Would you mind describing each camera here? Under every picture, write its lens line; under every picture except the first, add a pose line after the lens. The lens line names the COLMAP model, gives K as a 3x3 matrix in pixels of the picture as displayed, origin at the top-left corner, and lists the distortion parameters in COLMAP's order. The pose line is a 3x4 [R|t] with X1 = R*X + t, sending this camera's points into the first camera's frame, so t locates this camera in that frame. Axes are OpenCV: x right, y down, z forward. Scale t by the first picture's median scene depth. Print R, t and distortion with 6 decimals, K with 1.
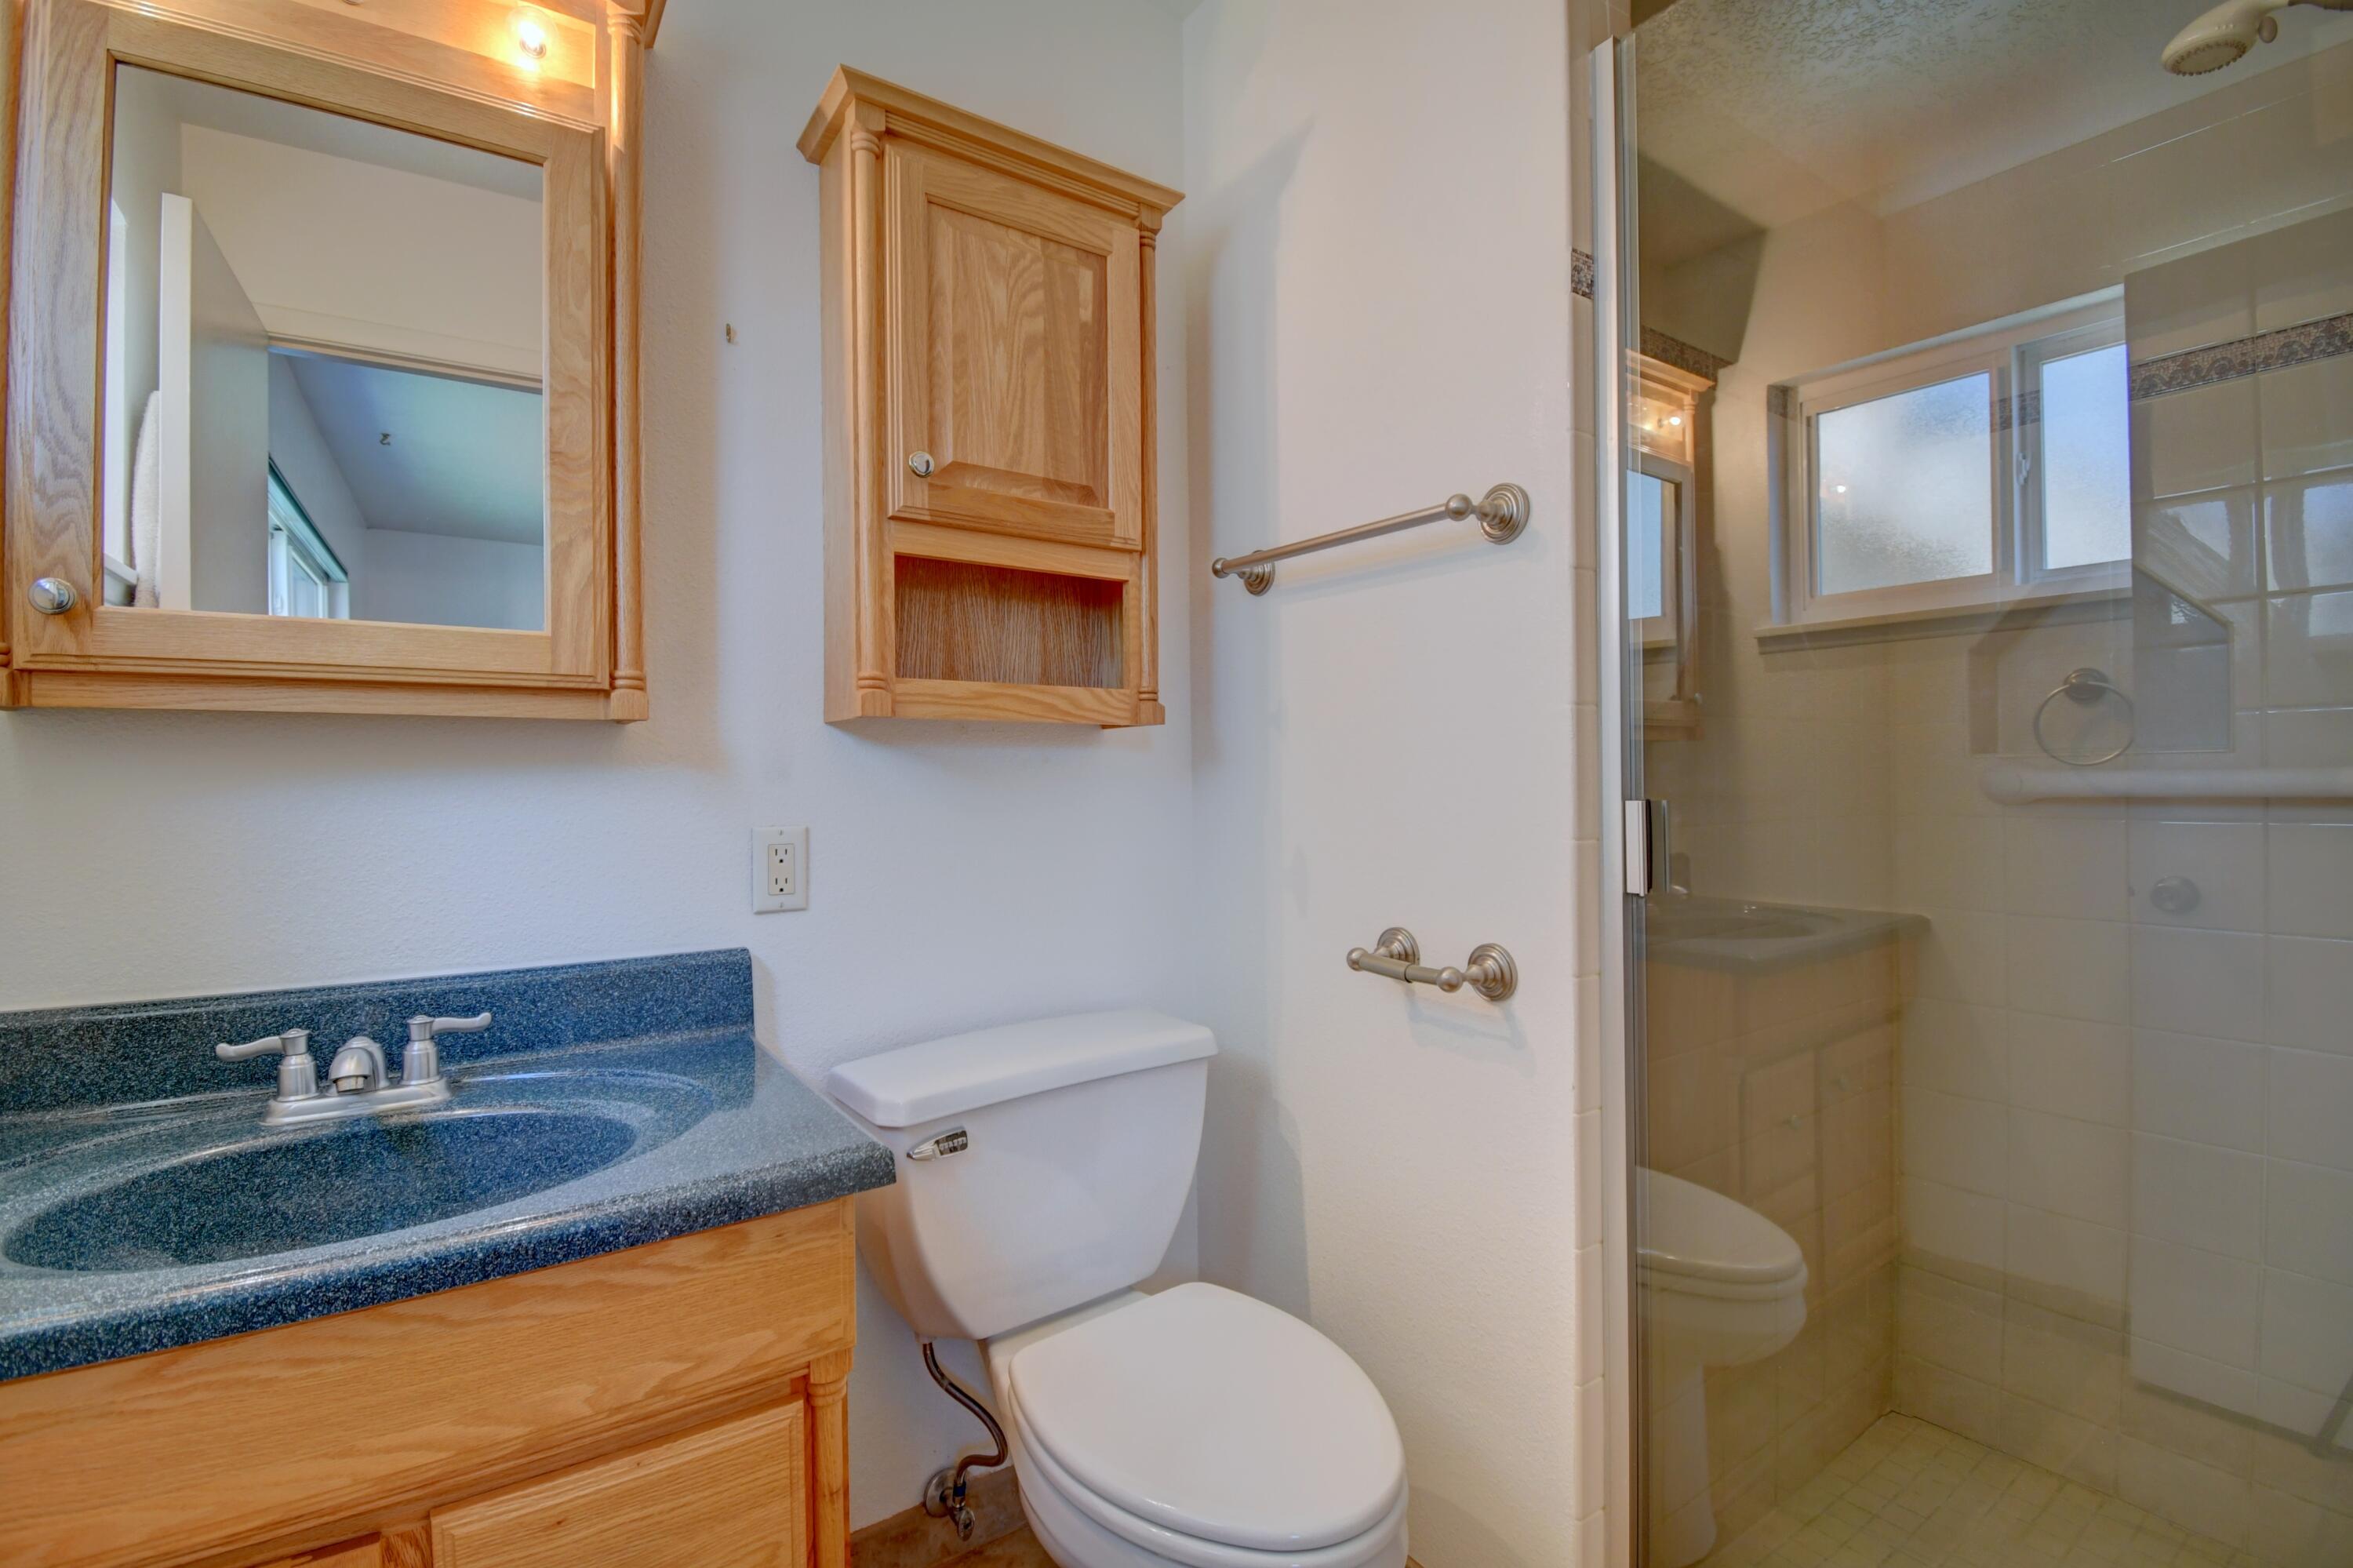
lens RADIAL K [[1043.2, 0, 1176.5], [0, 1043.2, 784.0], [0, 0, 1]] dist [0.027319, -0.028717]
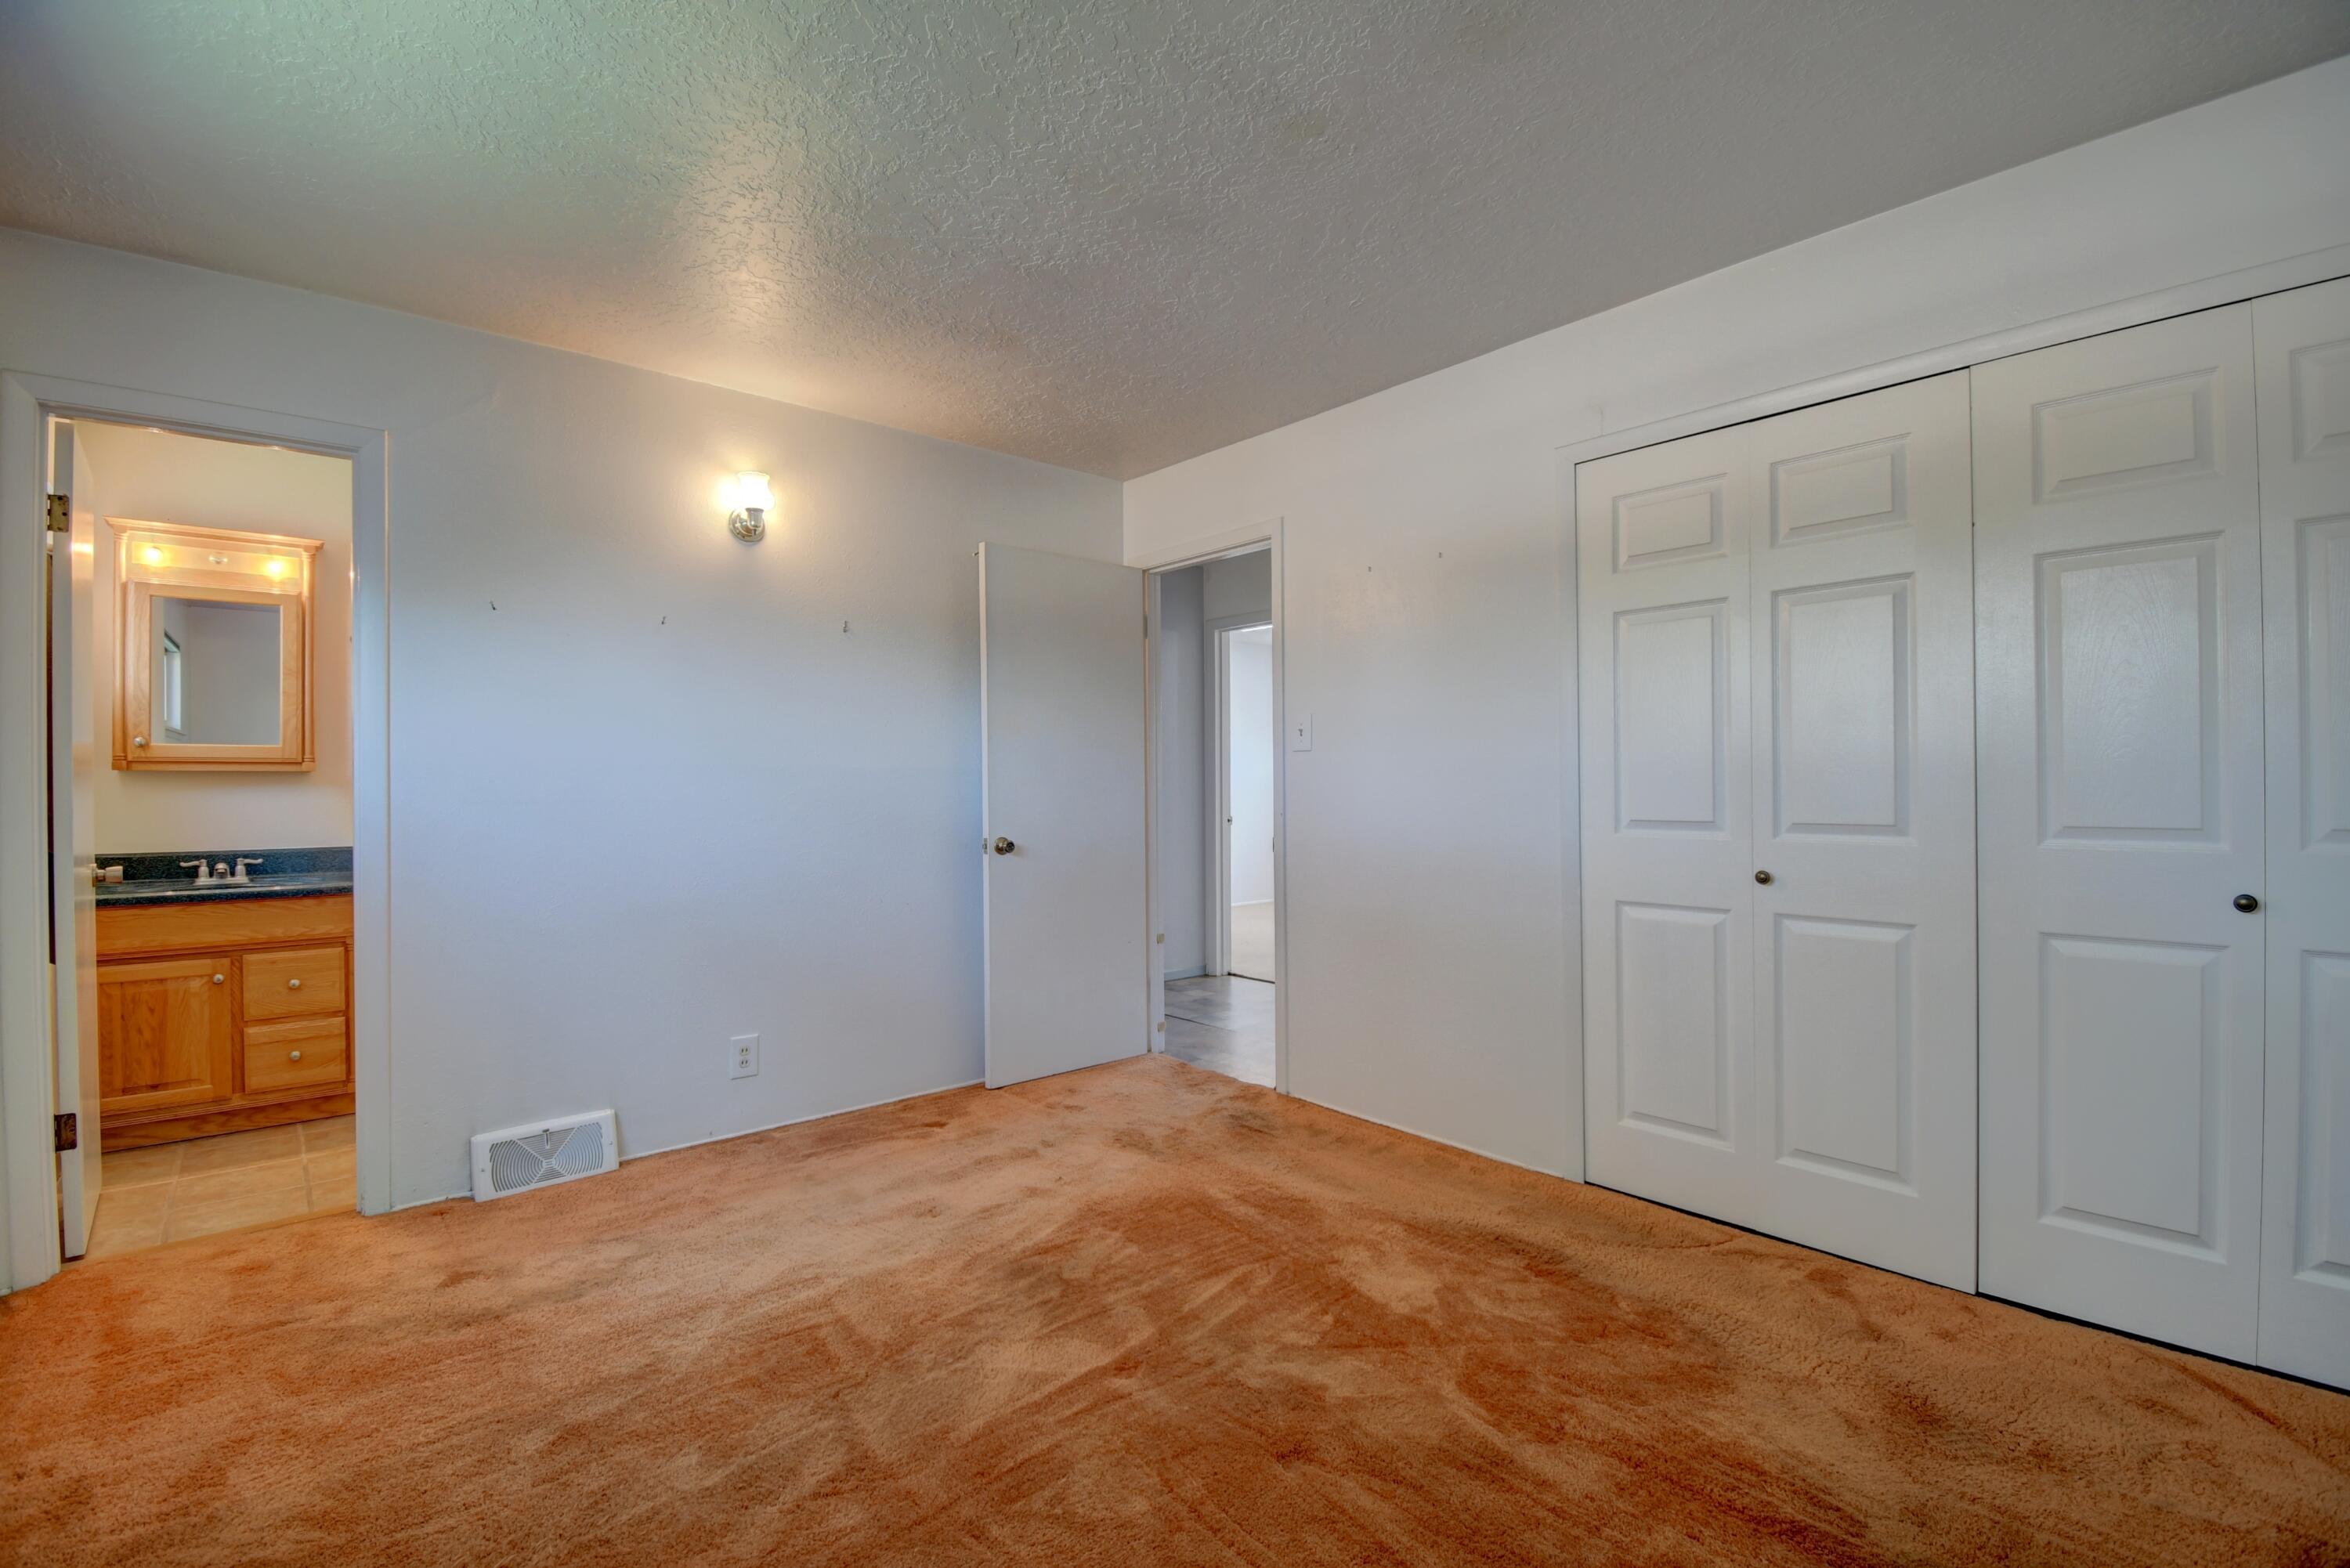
lens RADIAL K [[1041.8, 0, 1175.0], [0, 1041.8, 784.0], [0, 0, 1]] dist [0.027319, -0.028717]
pose [[0.993381, 0.000128, 0.114862, 1.940149], [0.000866, 0.999963, -0.008598, 0.009643], [-0.114859, 0.008640, 0.993344, -2.773651]]
